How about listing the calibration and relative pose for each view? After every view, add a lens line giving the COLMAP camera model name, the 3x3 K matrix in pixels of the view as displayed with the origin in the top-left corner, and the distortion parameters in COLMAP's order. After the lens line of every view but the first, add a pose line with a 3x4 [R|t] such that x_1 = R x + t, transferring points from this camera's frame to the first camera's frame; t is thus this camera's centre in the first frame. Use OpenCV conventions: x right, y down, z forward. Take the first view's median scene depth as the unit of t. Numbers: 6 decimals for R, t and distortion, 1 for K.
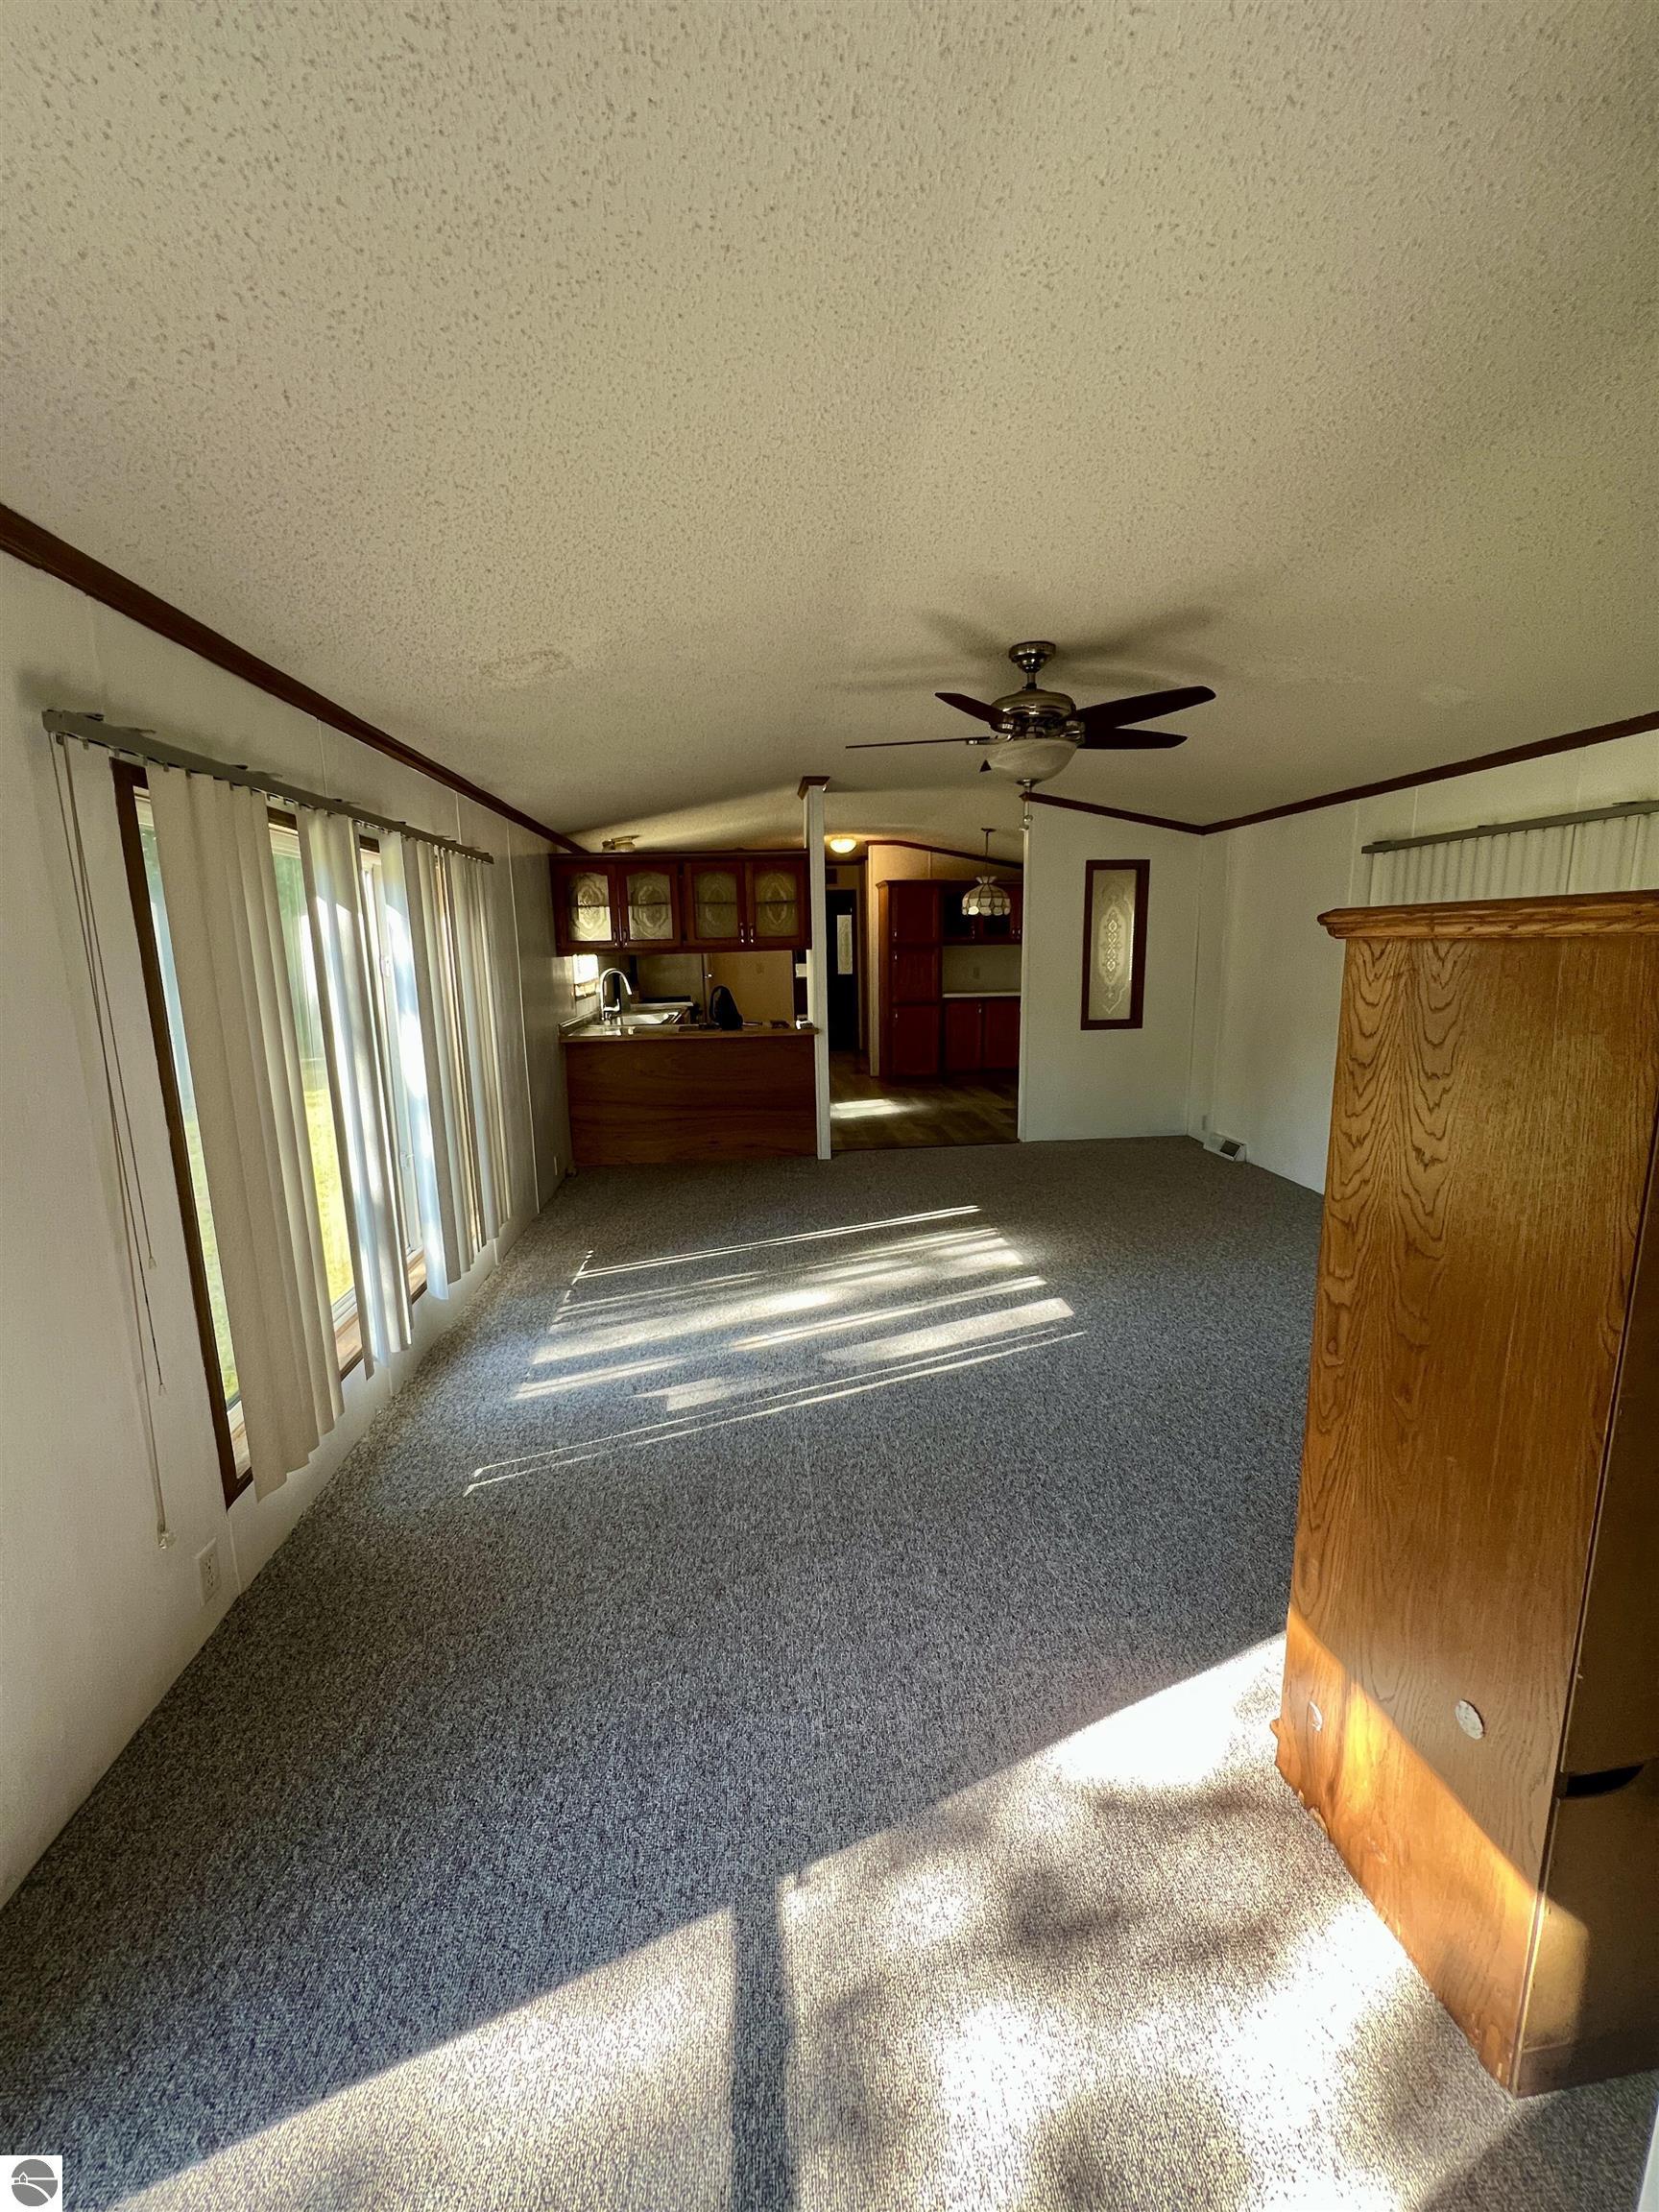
lens RADIAL K [[881.5, 0, 827.3], [0, 881.5, 1103.3], [0, 0, 1]] dist [-0.005783, 0.000431]
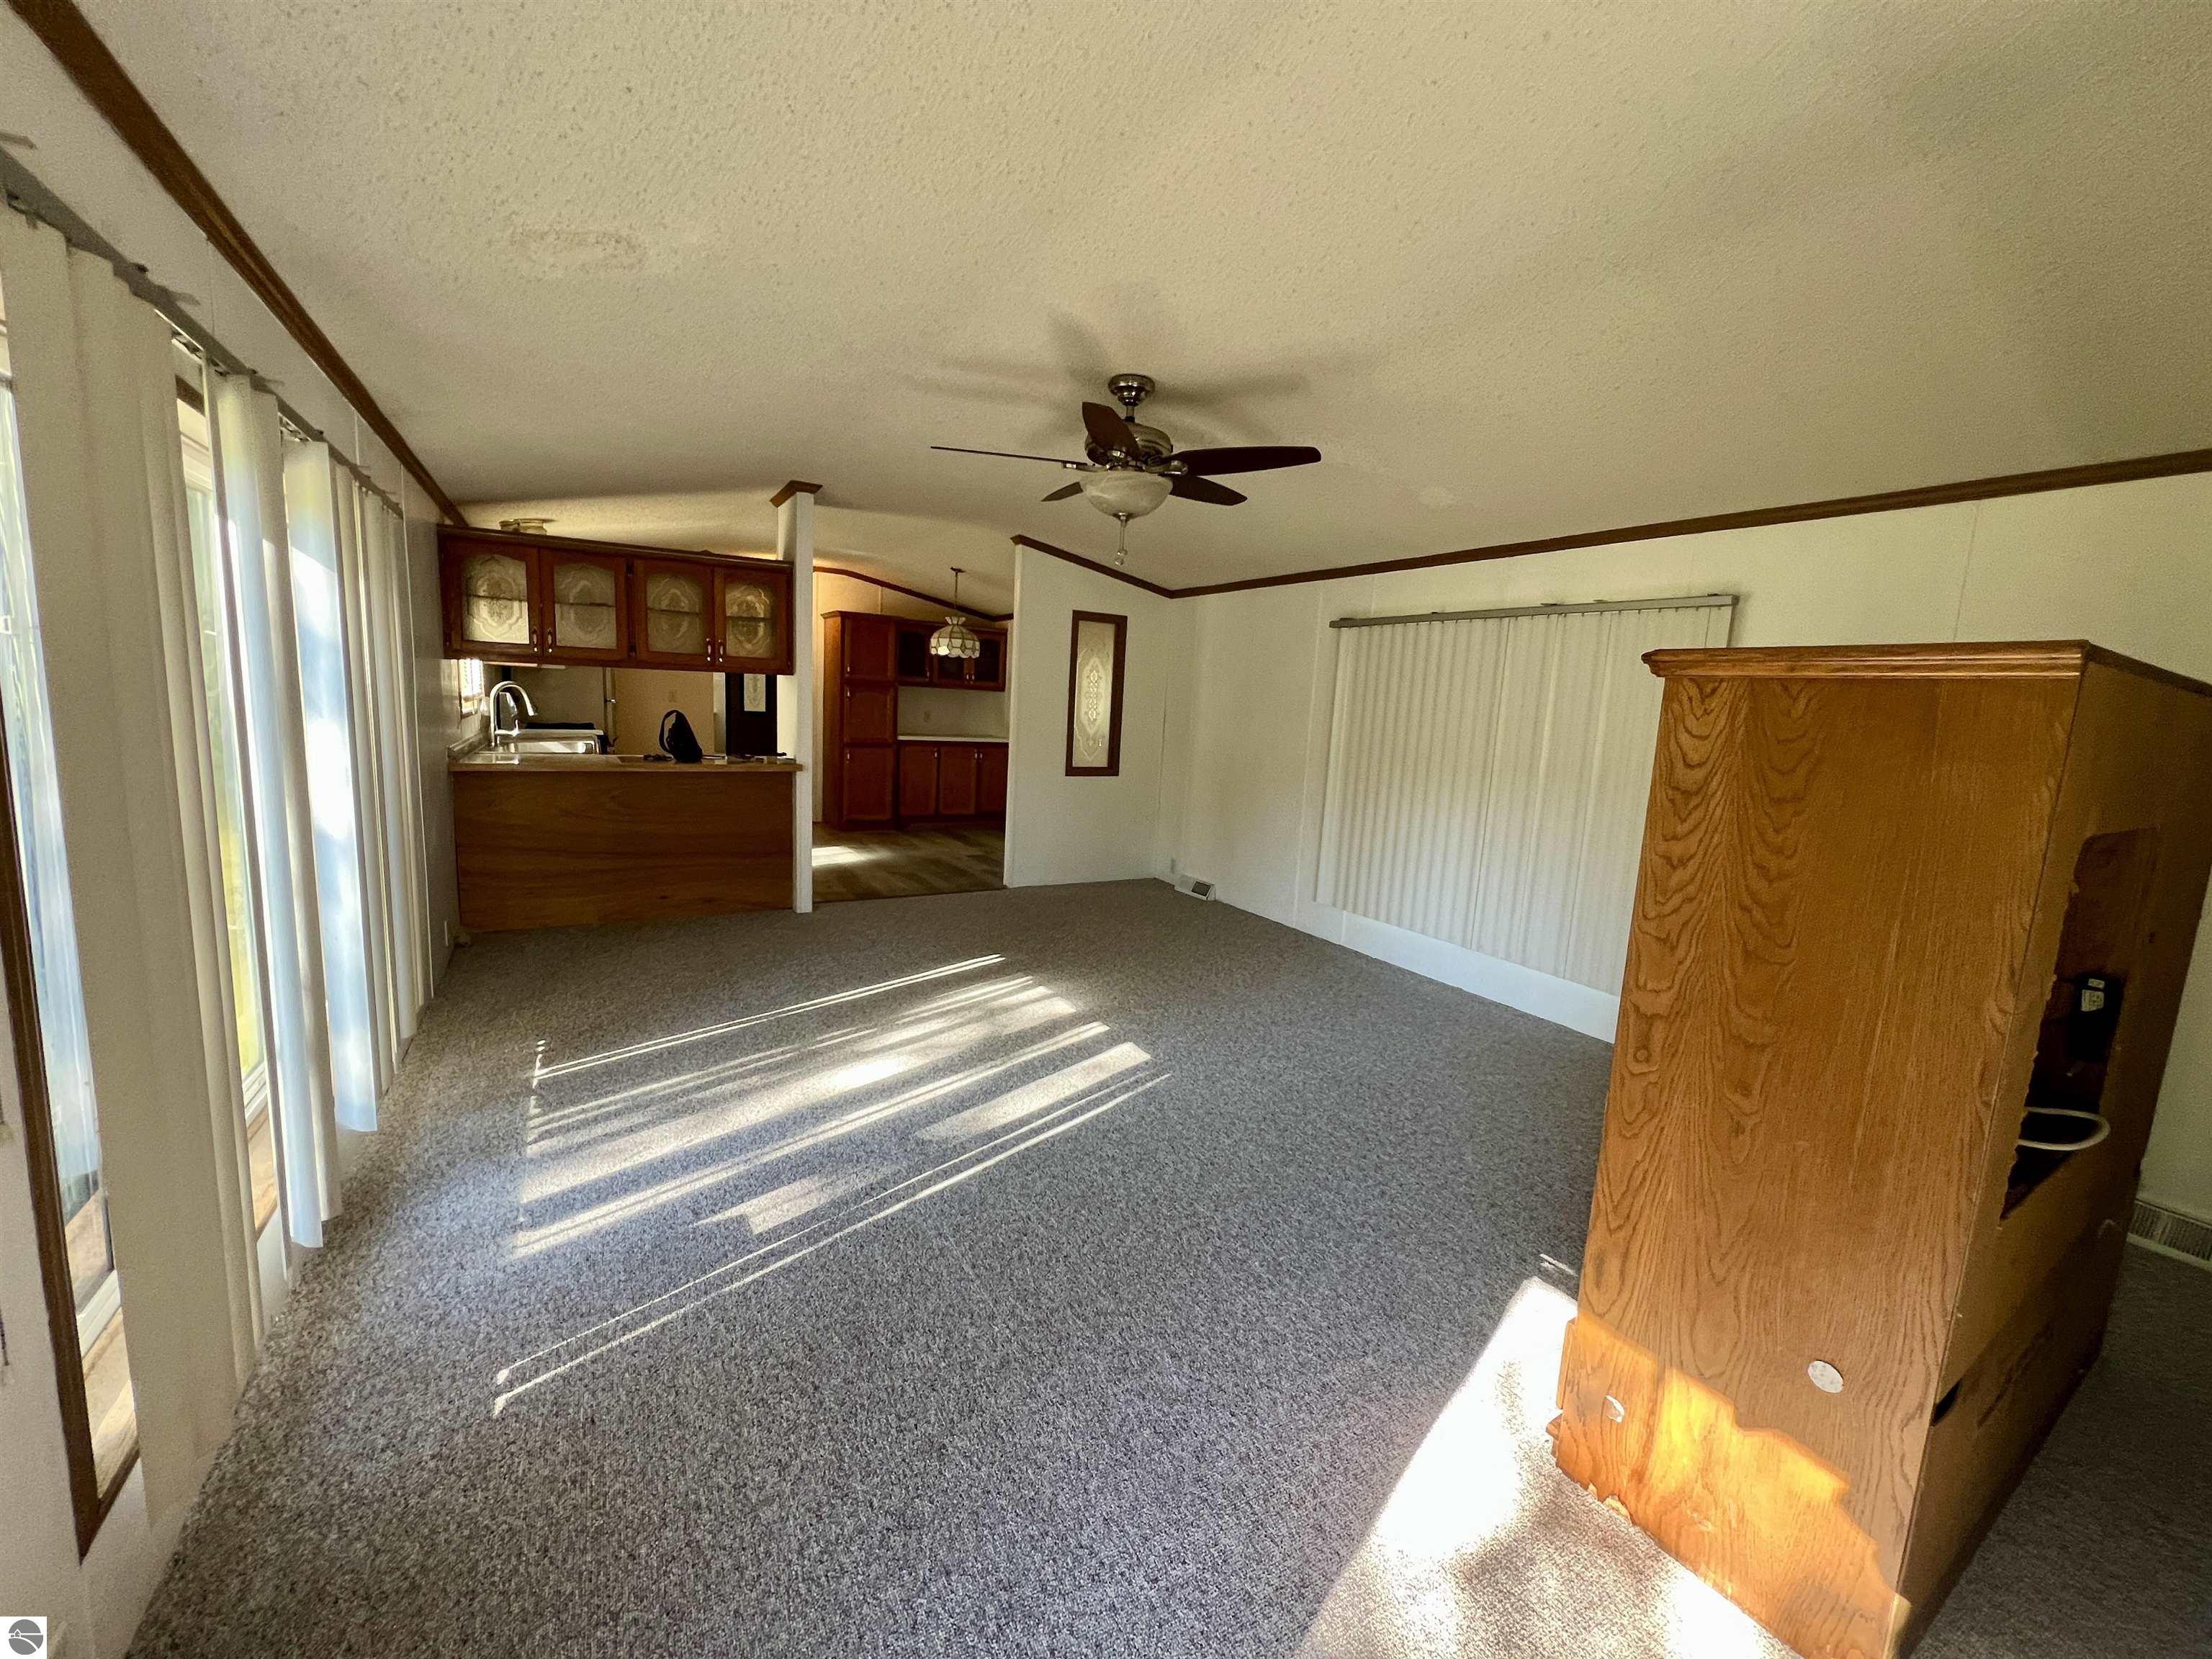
lens RADIAL K [[881.5, 0, 1094.6], [0, 881.5, 828.4], [0, 0, 1]] dist [-0.005783, 0.000431]
pose [[0.905289, 0.004318, 0.424775, -0.221745], [0.008170, 0.999586, -0.027573, 0.010790], [-0.424719, 0.028432, 0.904879, 0.137747]]
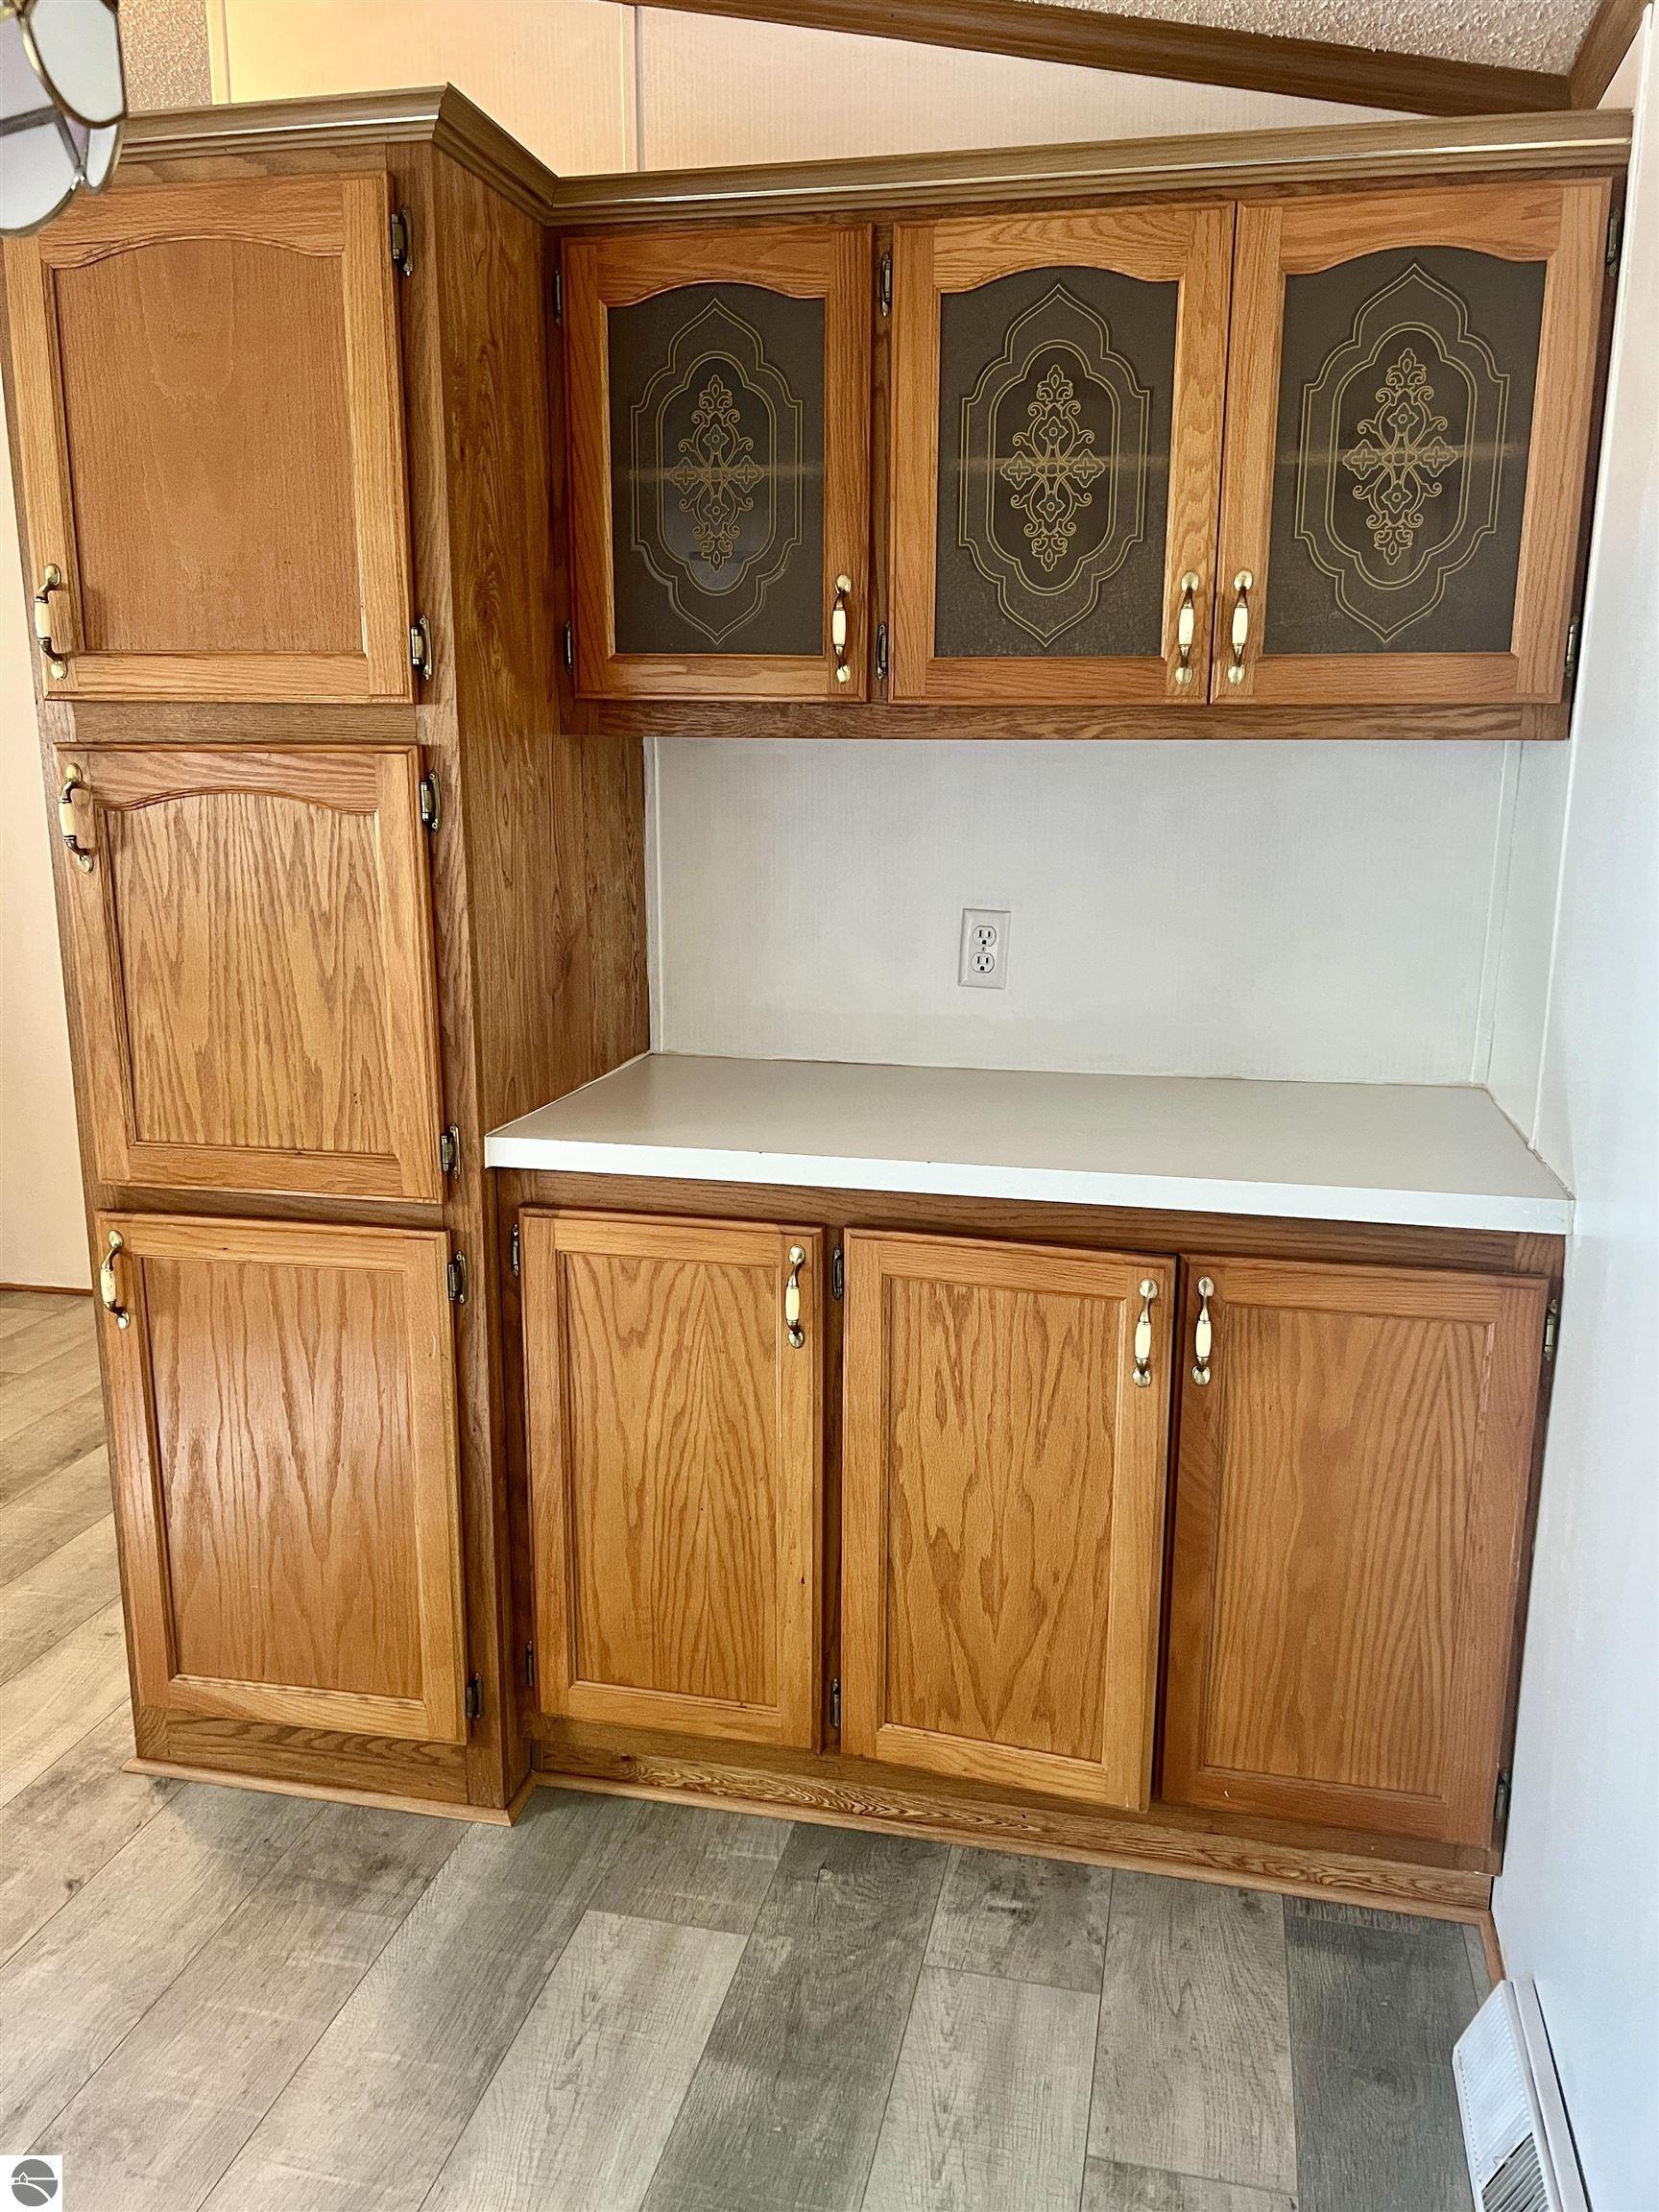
lens RADIAL K [[1684.6, 0, 831.3], [0, 1684.6, 1127.4], [0, 0, 1]] dist [0.030740, -0.016737]
pose [[0.952119, 0.083962, -0.293972, 0.666981], [-0.071084, 0.995994, 0.054241, -0.388827], [0.297349, -0.030748, 0.954274, 2.182166]]
